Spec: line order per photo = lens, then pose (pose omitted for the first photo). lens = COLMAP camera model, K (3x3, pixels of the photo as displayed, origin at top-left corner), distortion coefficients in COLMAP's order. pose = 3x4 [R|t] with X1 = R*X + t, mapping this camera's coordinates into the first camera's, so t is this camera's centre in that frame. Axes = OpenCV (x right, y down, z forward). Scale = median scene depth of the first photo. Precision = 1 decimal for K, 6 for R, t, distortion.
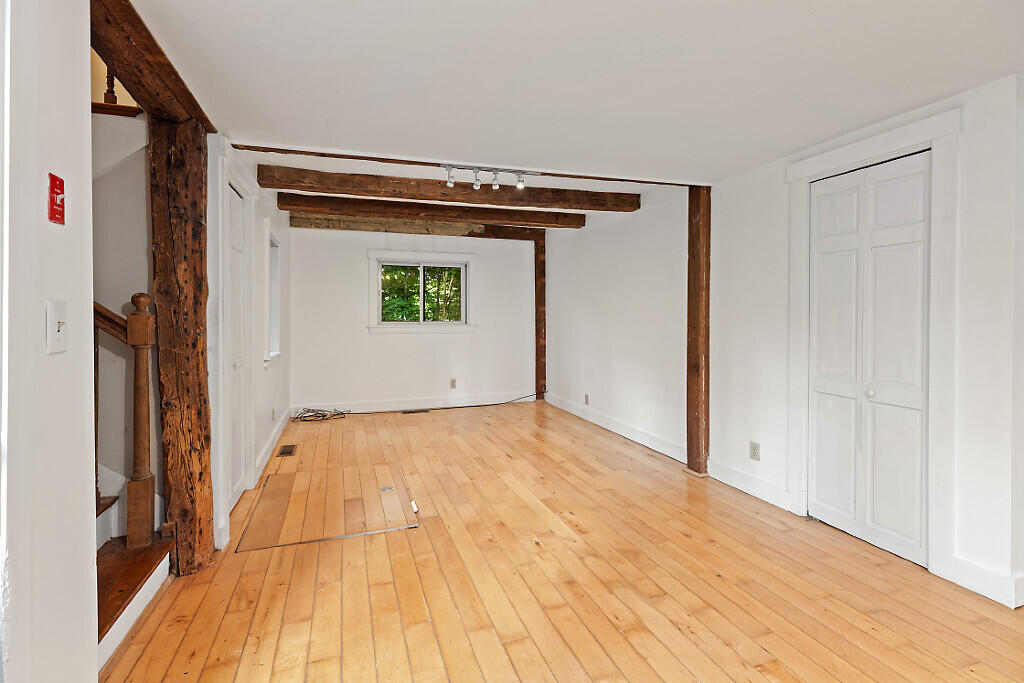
lens RADIAL K [[468.9, 0, 496.4], [0, 468.9, 317.2], [0, 0, 1]] dist [0.000758, -0.000801]
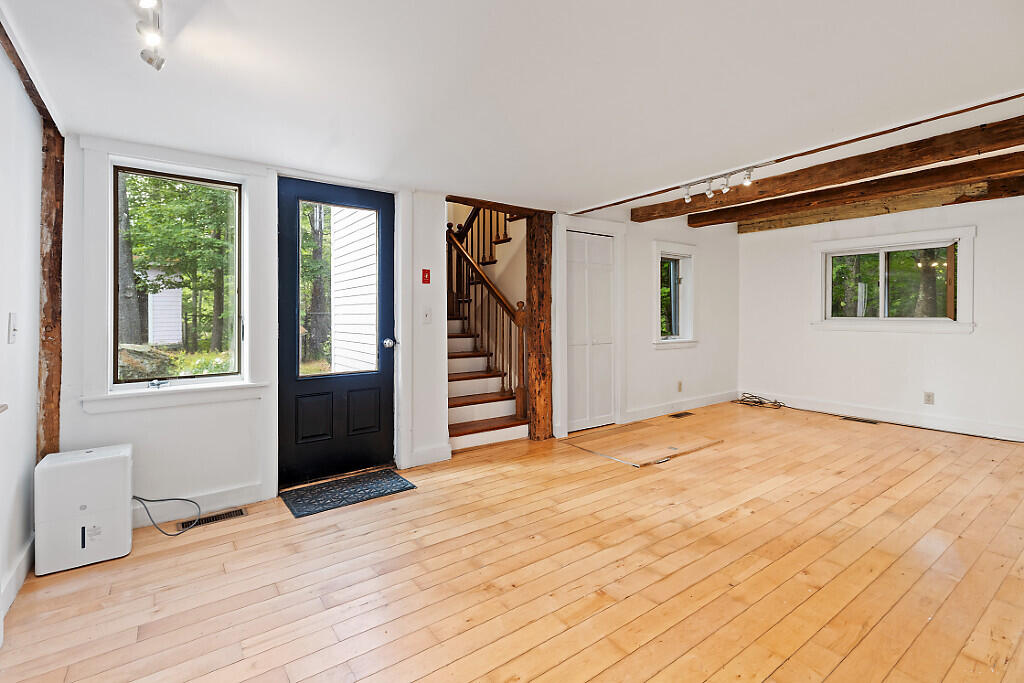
lens RADIAL K [[471.7, 0, 509.3], [0, 471.7, 310.5], [0, 0, 1]] dist [0.000838, -0.000540]
pose [[0.303572, -0.005064, -0.952795, 1.012403], [0.000005, 0.999986, -0.005313, 0.002510], [0.952809, 0.001608, 0.303568, 0.231419]]
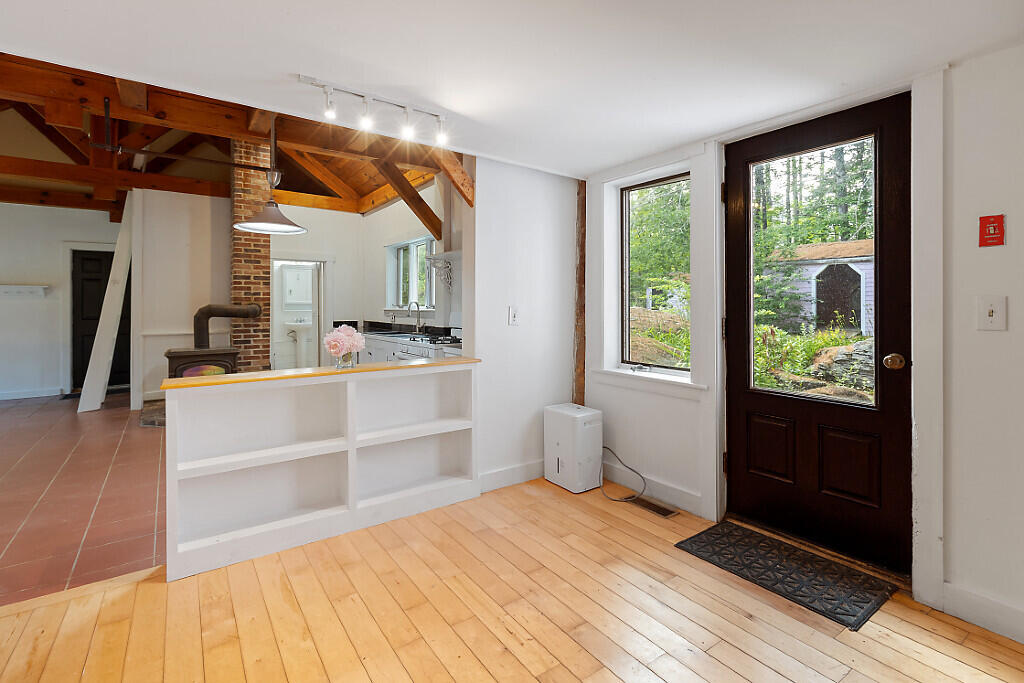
lens RADIAL K [[472.6, 0, 506.3], [0, 472.6, 304.6], [0, 0, 1]] dist [0.000017, 0.000029]
pose [[-0.959138, -0.001128, -0.282936, 0.441070], [-0.001451, 0.999999, 0.000931, -0.003271], [0.282934, 0.001304, -0.959138, 0.864426]]
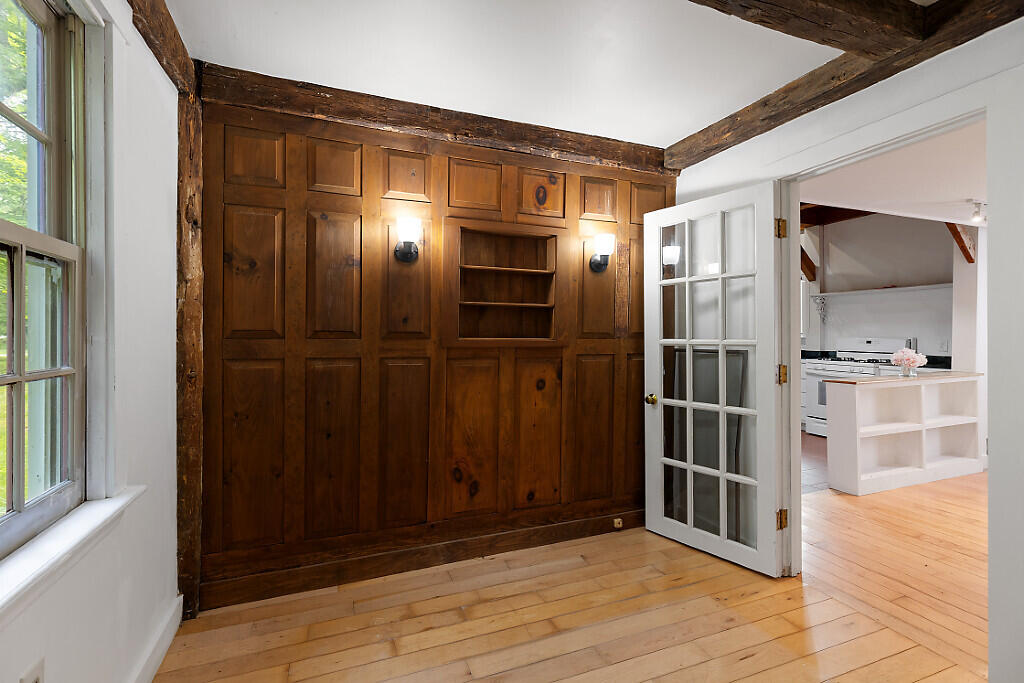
lens RADIAL K [[470.1, 0, 512.2], [0, 470.1, 332.6], [0, 0, 1]] dist [0.011122, -0.000054]
pose [[-0.998600, 0.005220, -0.052633, 1.820318], [0.005049, 0.999982, 0.003388, -0.018804], [0.052650, 0.003117, -0.998608, 1.253397]]
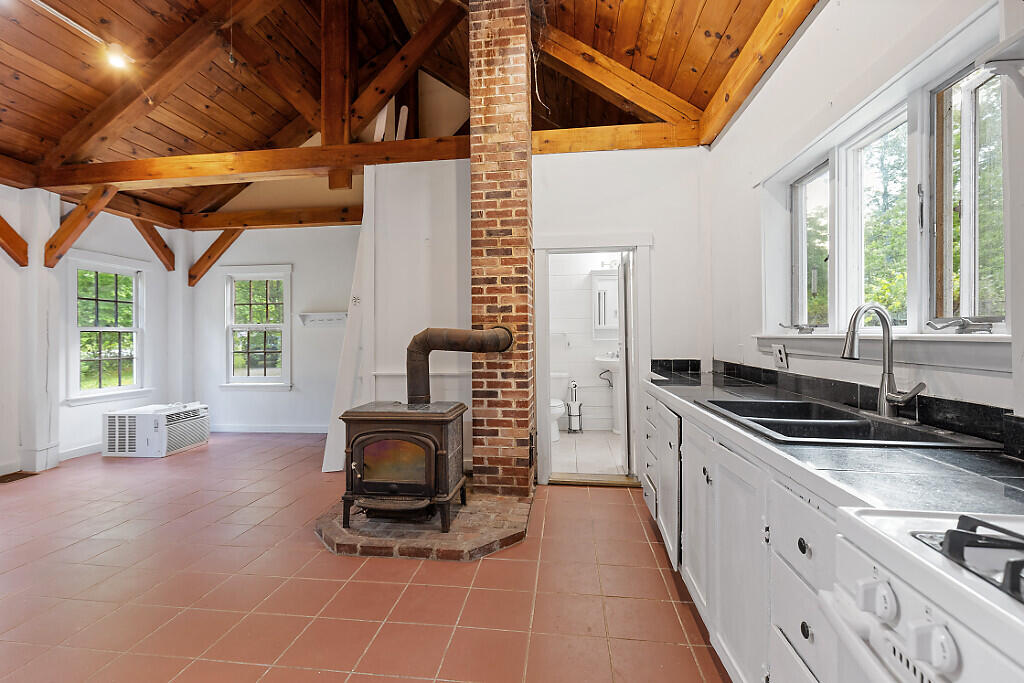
lens RADIAL K [[478.6, 0, 500.0], [0, 478.6, 329.6], [0, 0, 1]] dist [0.000292, -0.001074]
pose [[-0.894037, 0.012098, 0.447831, 0.388321], [0.009824, 0.999924, -0.007401, 0.013781], [-0.447886, -0.002217, -0.894088, -0.520735]]
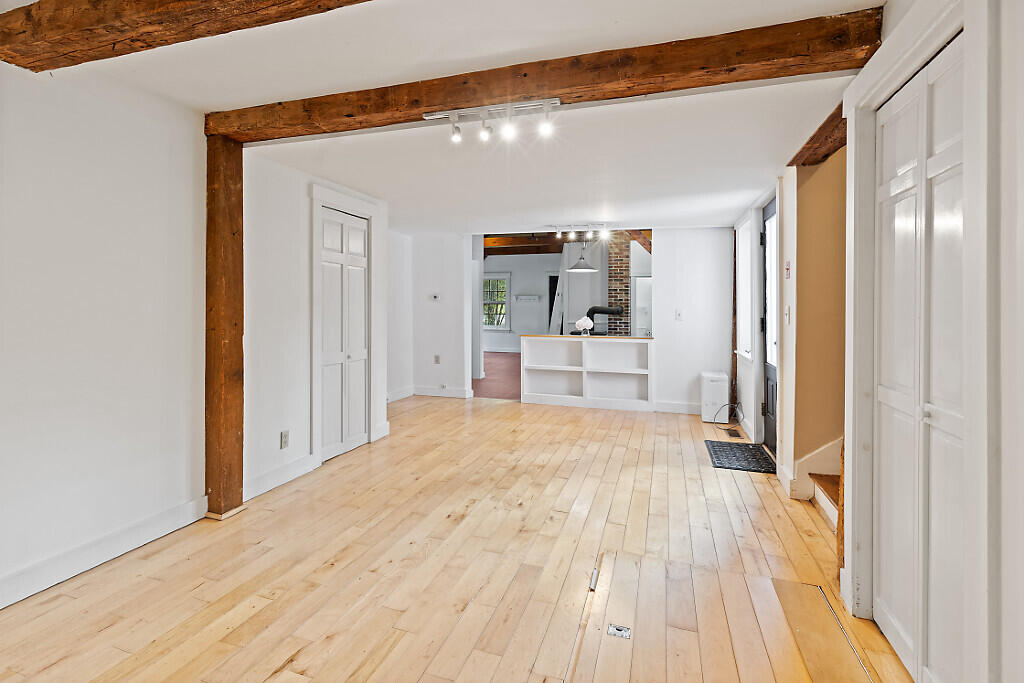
lens RADIAL K [[471.7, 0, 509.3], [0, 471.7, 310.5], [0, 0, 1]] dist [0.000838, -0.000540]
pose [[-0.803751, -0.009209, 0.594894, -0.550656], [-0.000847, 0.999897, 0.014334, -0.020903], [-0.594965, 0.011017, -0.803676, 1.823026]]
